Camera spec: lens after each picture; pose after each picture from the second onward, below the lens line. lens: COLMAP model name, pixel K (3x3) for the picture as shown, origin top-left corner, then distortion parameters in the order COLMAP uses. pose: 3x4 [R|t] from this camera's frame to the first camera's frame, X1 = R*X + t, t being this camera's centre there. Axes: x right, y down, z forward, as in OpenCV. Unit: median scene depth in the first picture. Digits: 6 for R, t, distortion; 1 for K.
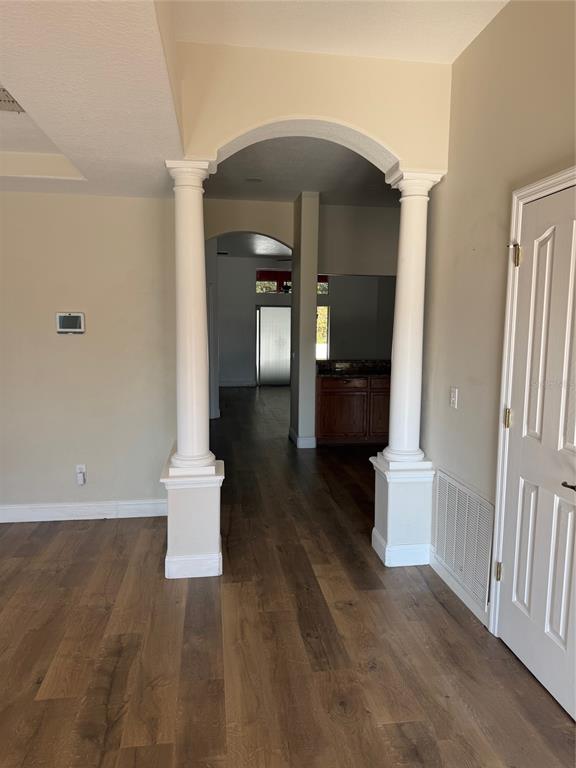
lens RADIAL K [[552.0, 0, 287.7], [0, 552.0, 383.0], [0, 0, 1]] dist [0.017912, -0.023282]
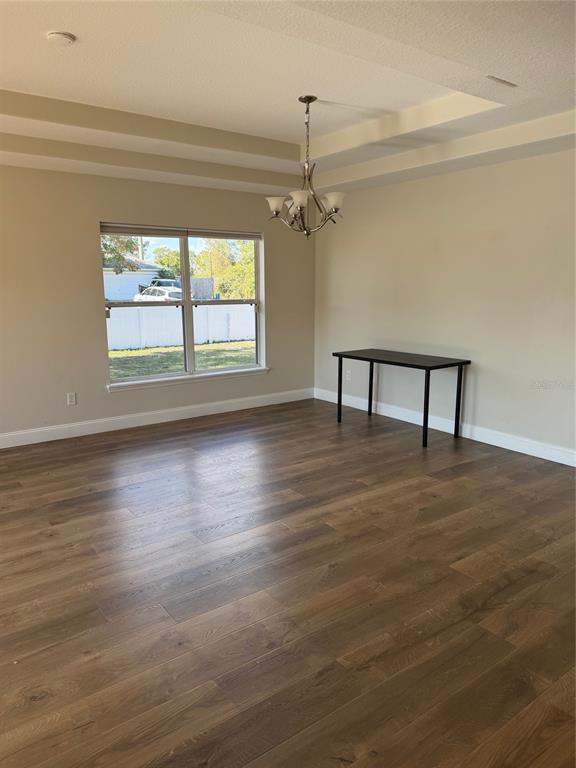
lens RADIAL K [[552.0, 0, 289.8], [0, 552.0, 383.3], [0, 0, 1]] dist [0.017912, -0.023282]
pose [[0.445210, 0.135708, -0.885082, 0.450457], [-0.074266, 0.990639, 0.114536, 0.013219], [0.892341, 0.014739, 0.451121, 0.049977]]
